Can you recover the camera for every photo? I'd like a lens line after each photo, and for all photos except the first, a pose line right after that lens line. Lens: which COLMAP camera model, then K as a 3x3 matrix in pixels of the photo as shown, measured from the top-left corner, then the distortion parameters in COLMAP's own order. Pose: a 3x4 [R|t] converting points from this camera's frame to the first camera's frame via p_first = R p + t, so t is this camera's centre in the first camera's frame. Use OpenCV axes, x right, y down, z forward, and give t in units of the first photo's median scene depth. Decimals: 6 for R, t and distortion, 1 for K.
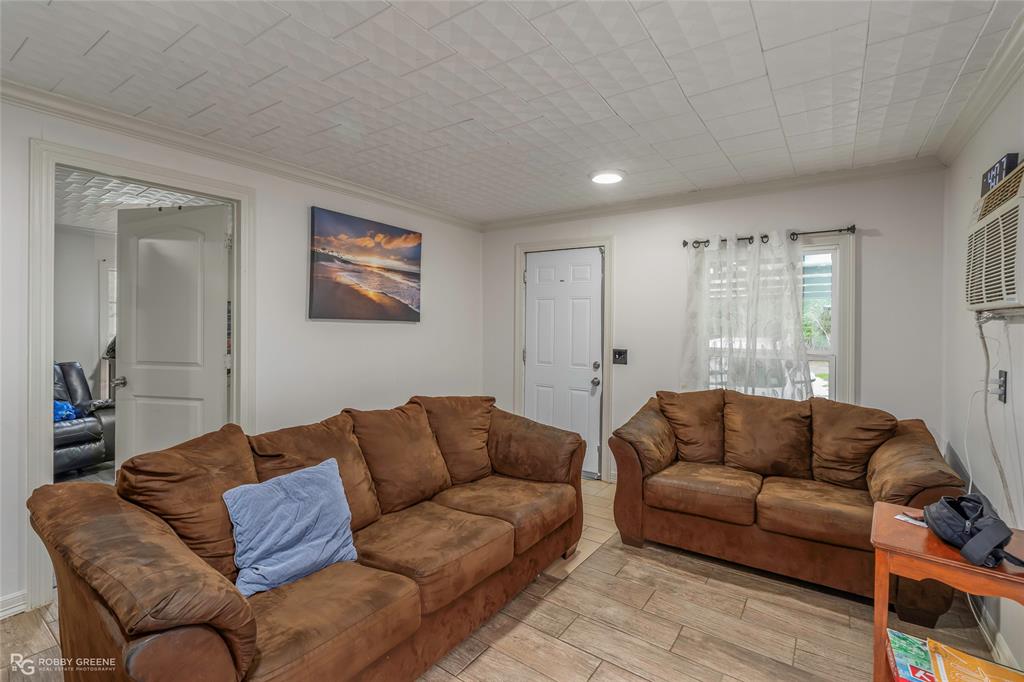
lens RADIAL K [[466.4, 0, 515.4], [0, 466.4, 323.9], [0, 0, 1]] dist [-0.003855, 0.000003]
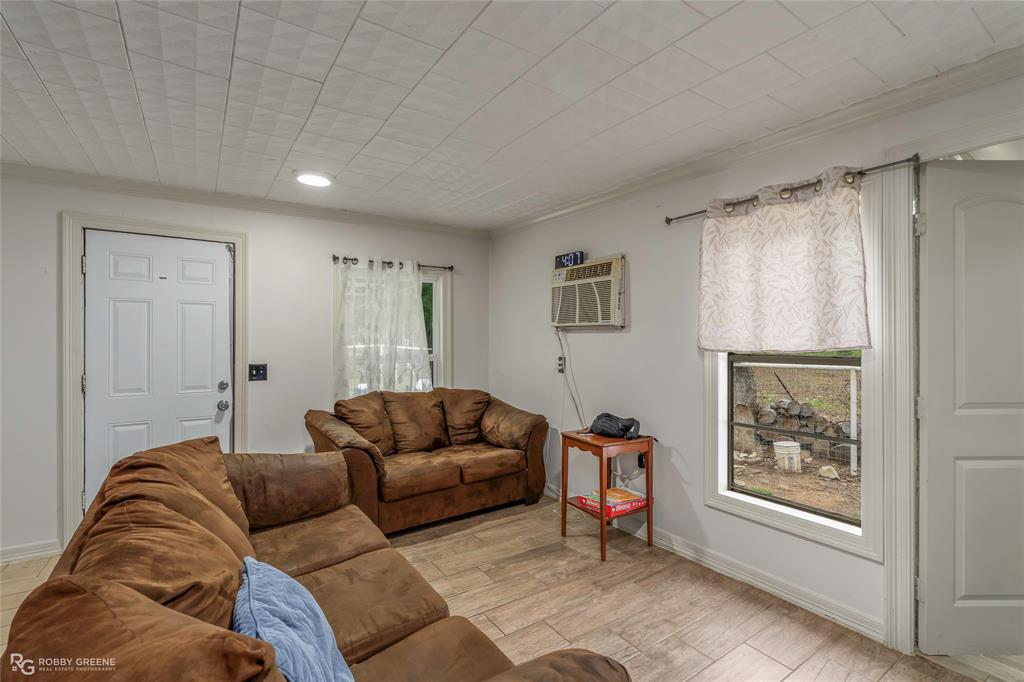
lens RADIAL K [[466.4, 0, 512.2], [0, 466.4, 337.1], [0, 0, 1]] dist [-0.003855, 0.000003]
pose [[0.365001, -0.011975, 0.930930, -0.551264], [0.004971, 0.999928, 0.010914, -0.005294], [-0.930994, 0.000644, 0.365034, 0.293910]]
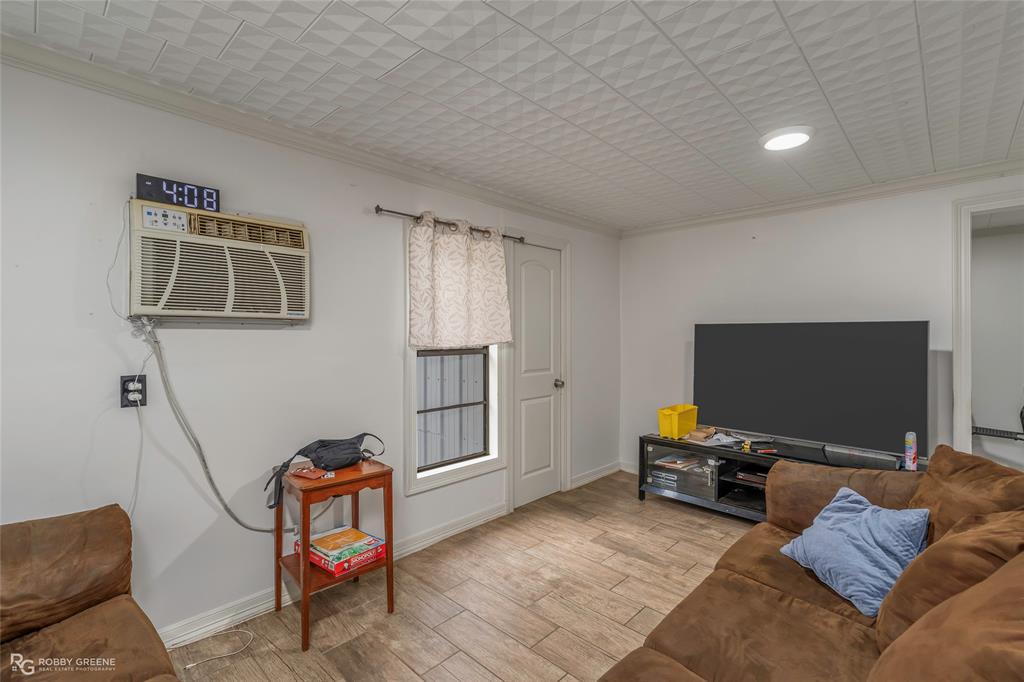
lens RADIAL K [[466.4, 0, 510.9], [0, 466.4, 337.4], [0, 0, 1]] dist [-0.003855, 0.000003]
pose [[-0.986570, -0.007717, 0.163156, 0.054491], [-0.007254, 0.999968, 0.003433, 0.004925], [-0.163177, 0.002203, -0.986594, 1.156475]]
